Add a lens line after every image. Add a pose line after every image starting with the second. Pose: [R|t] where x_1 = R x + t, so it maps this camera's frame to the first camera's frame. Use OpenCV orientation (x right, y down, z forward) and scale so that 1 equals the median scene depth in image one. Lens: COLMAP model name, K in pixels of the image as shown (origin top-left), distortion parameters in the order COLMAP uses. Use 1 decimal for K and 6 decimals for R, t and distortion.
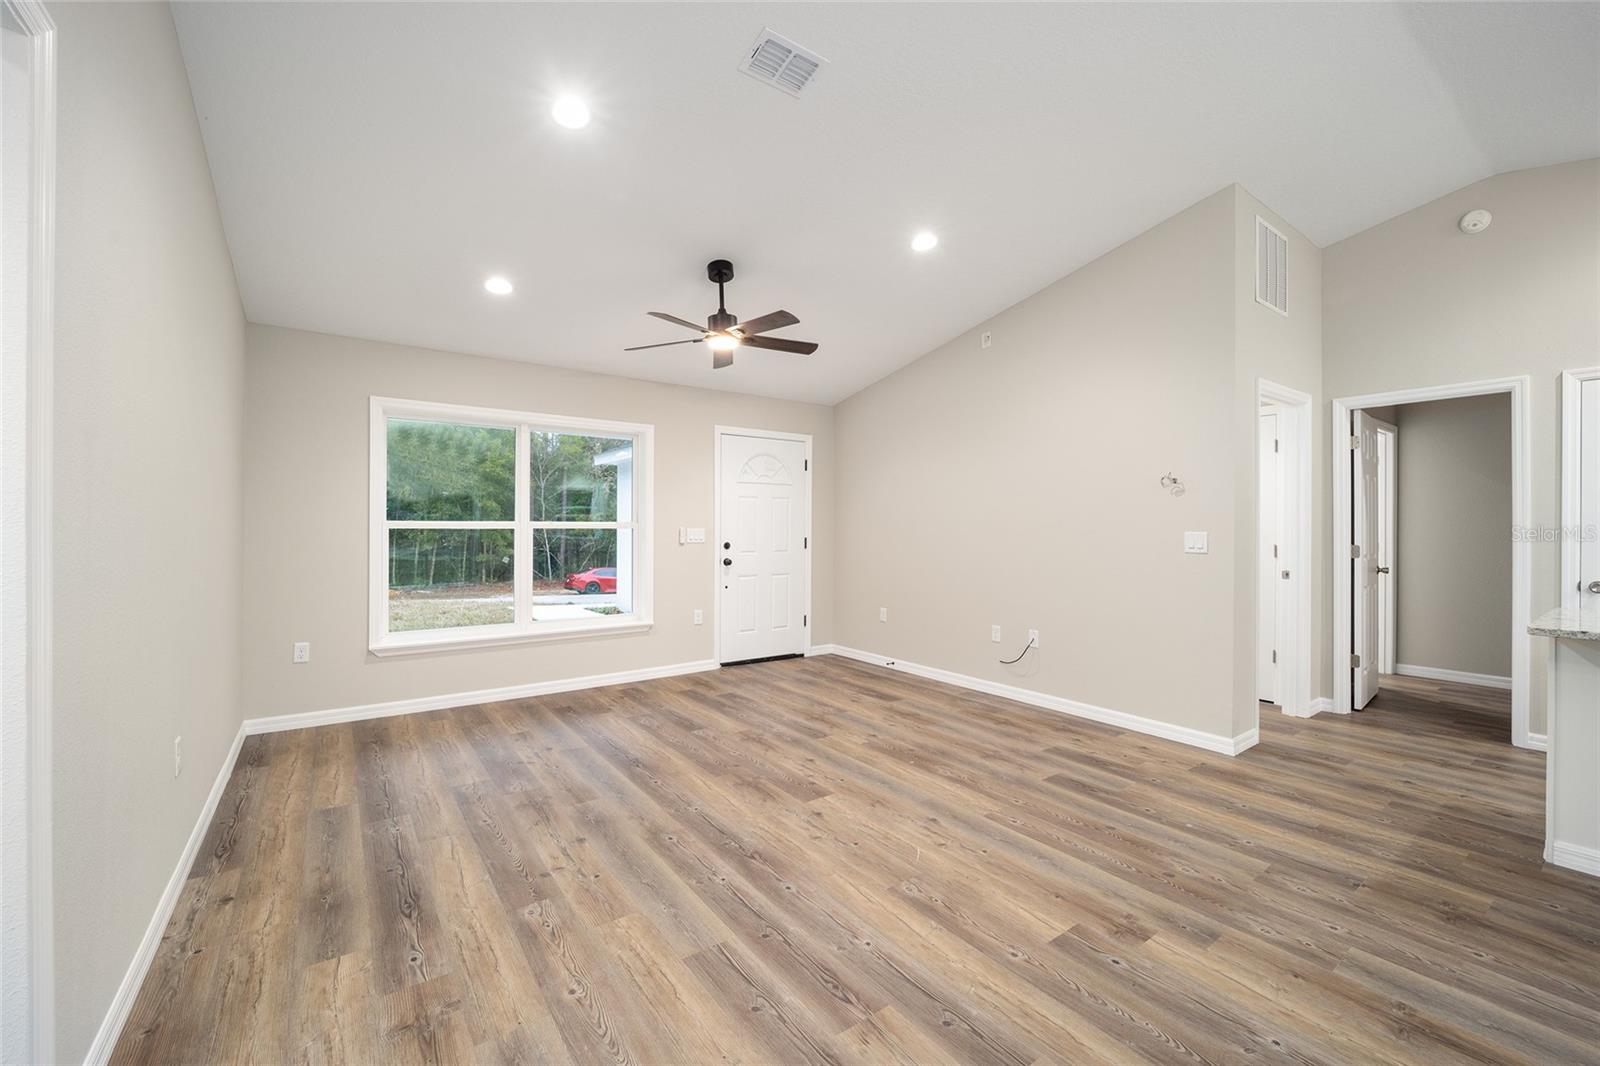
lens RADIAL K [[641.5, 0, 804.2], [0, 641.5, 528.0], [0, 0, 1]] dist [-0.012573, 0.000013]
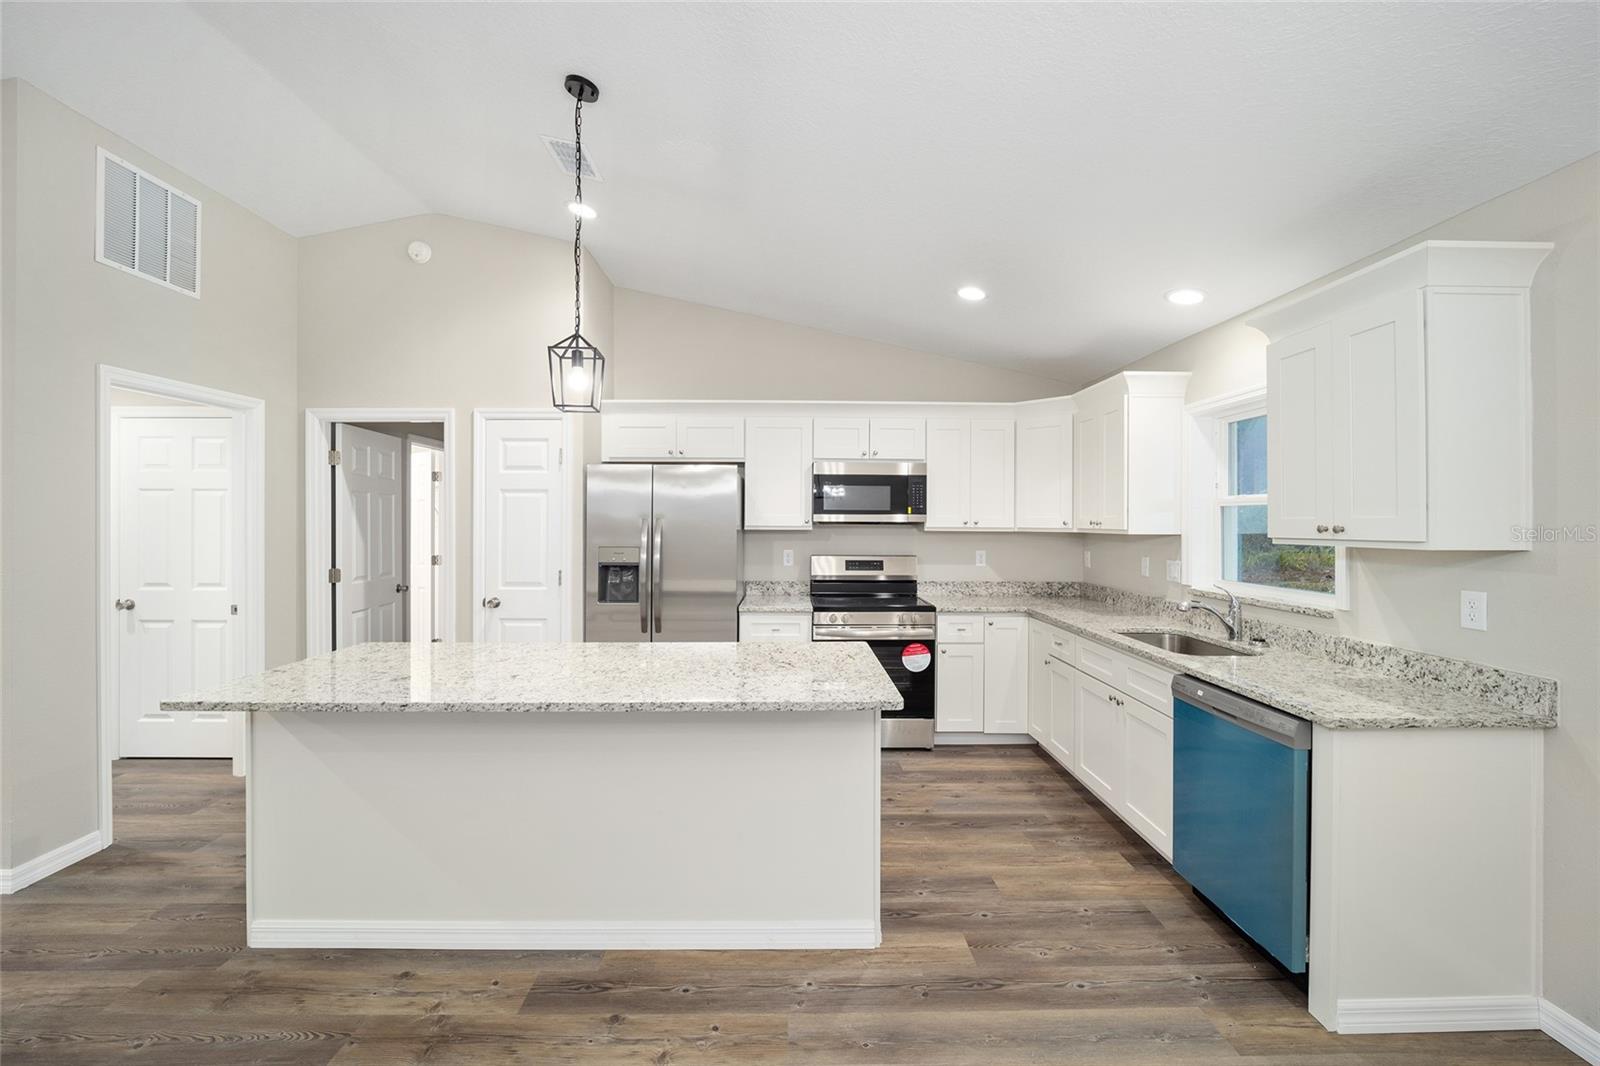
lens RADIAL K [[649.7, 0, 799.5], [0, 649.7, 519.2], [0, 0, 1]] dist [-0.012414, 0.000104]
pose [[0.575464, -0.000325, 0.817827, 0.564770], [0.002704, 0.999995, -0.001505, -0.048917], [-0.817823, 0.003078, 0.575462, -0.109463]]
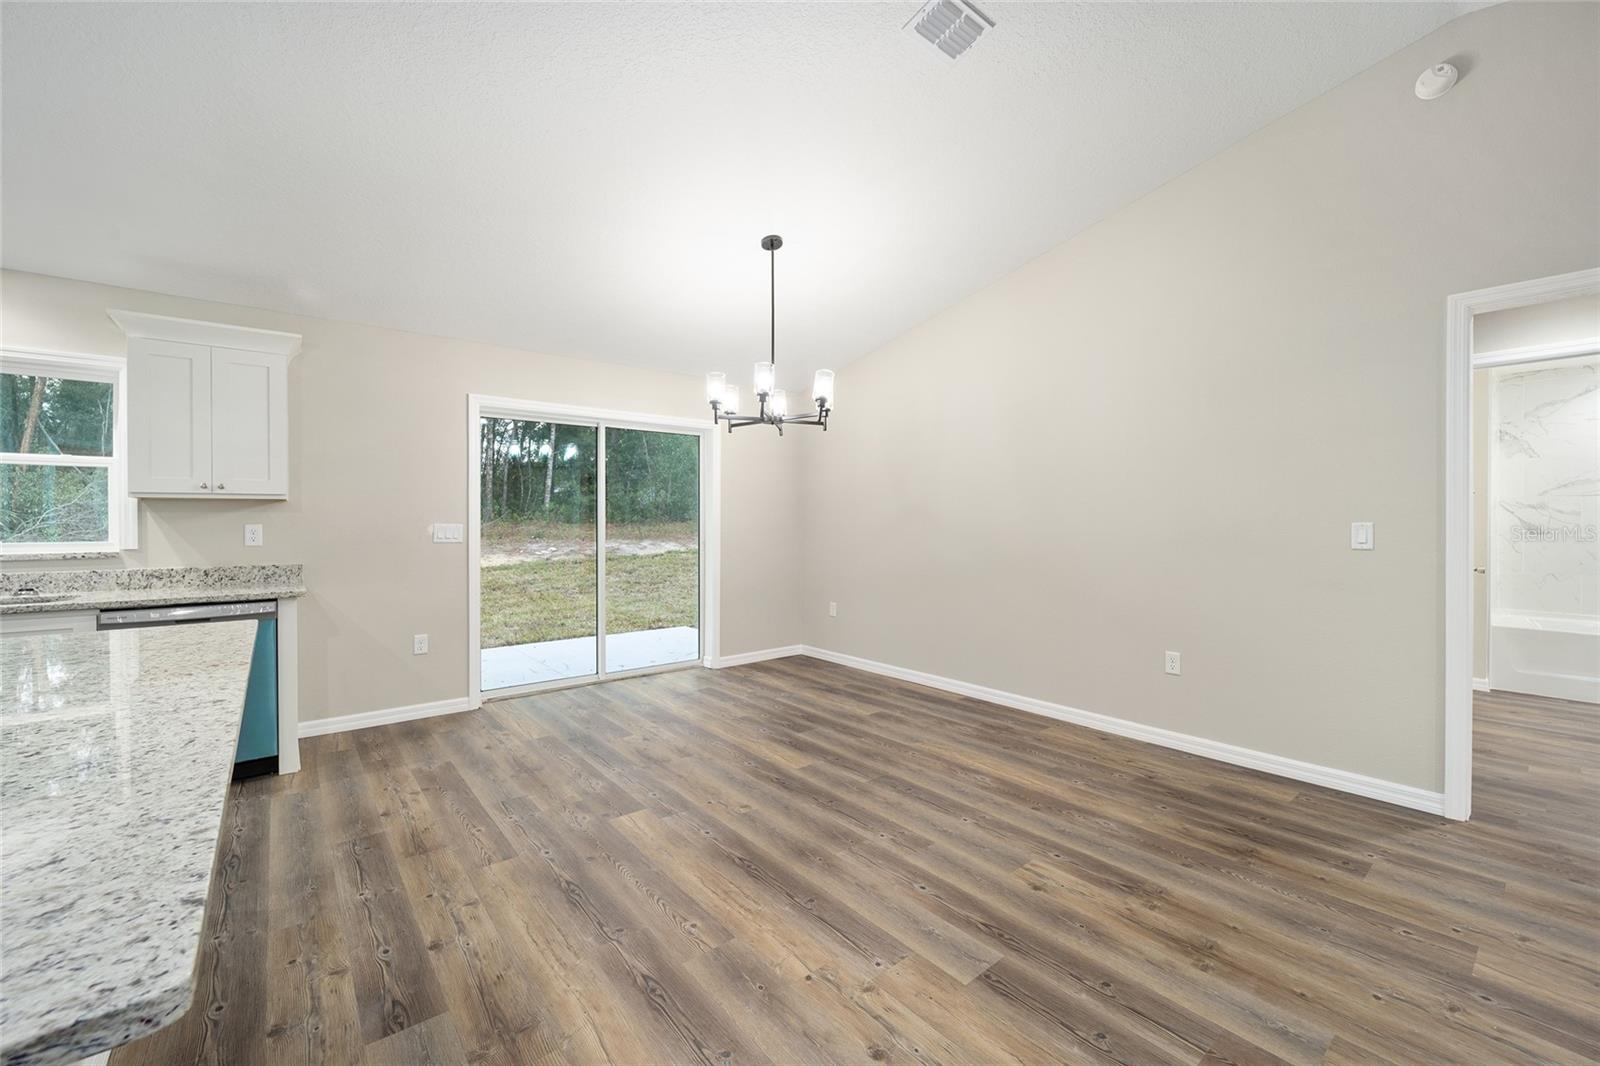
lens RADIAL K [[645.0, 0, 797.0], [0, 645.0, 524.1], [0, 0, 1]] dist [-0.012638, 0.000938]
pose [[-0.998723, -0.003418, -0.050406, 0.572372], [-0.003882, 0.999951, 0.009105, 0.000024], [0.050373, 0.009289, -0.998687, 0.728408]]
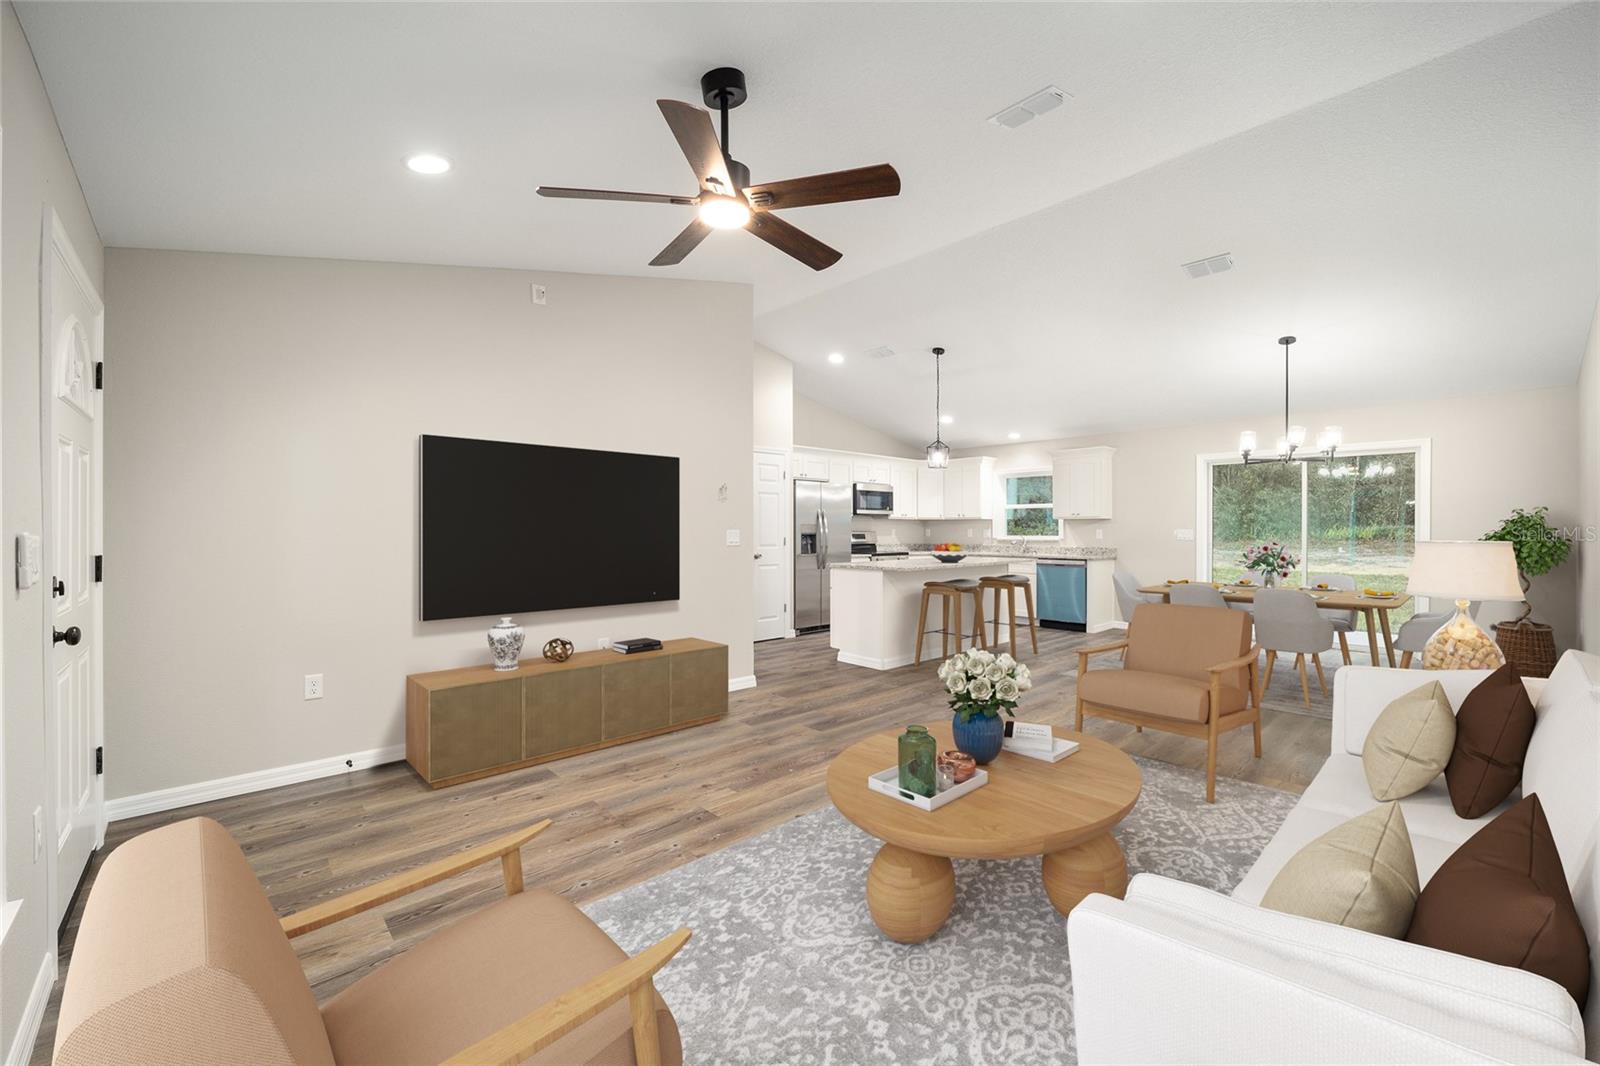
lens RADIAL K [[646.3, 0, 796.9], [0, 646.3, 527.1], [0, 0, 1]] dist [-0.011831, -0.000031]
pose [[-0.113459, -0.002114, 0.993540, -0.733793], [0.002068, 0.999995, 0.002364, -0.003511], [-0.993540, 0.002323, -0.113454, 1.009292]]
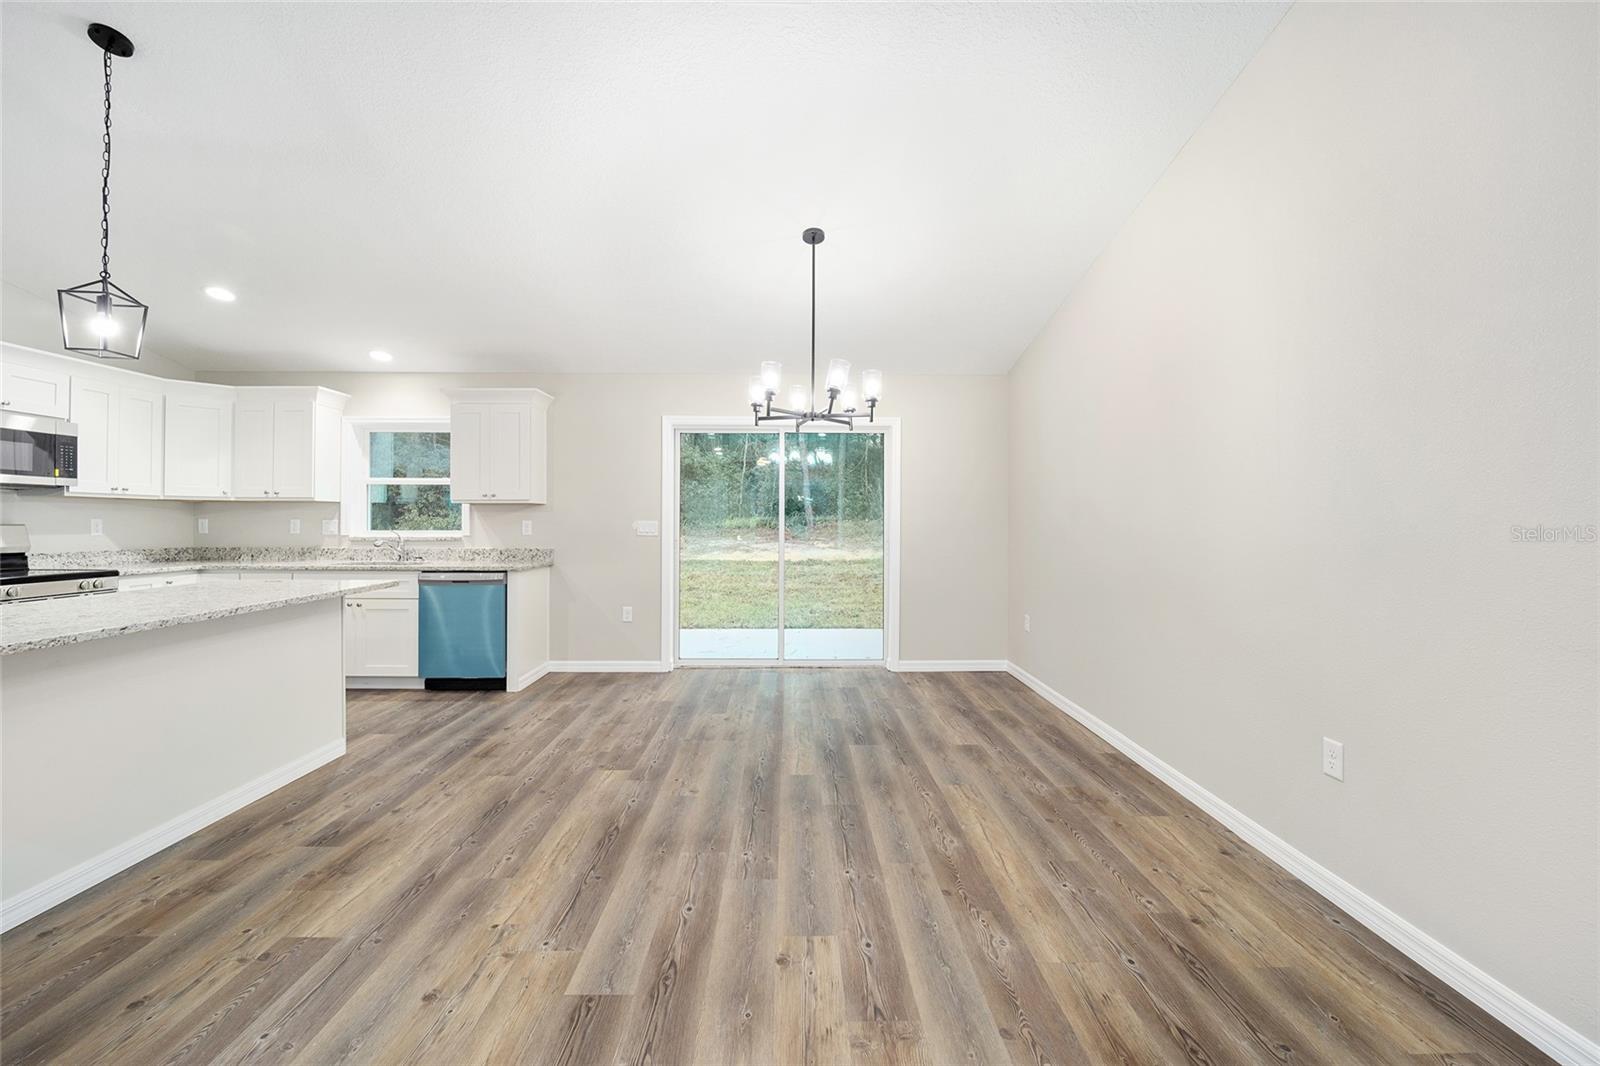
lens RADIAL K [[649.7, 0, 799.5], [0, 649.7, 519.2], [0, 0, 1]] dist [-0.012414, 0.000104]
pose [[-0.816826, -0.006849, 0.576843, 0.030306], [-0.004429, 0.999975, 0.005602, -0.001104], [-0.576866, 0.002021, -0.816836, 0.549016]]
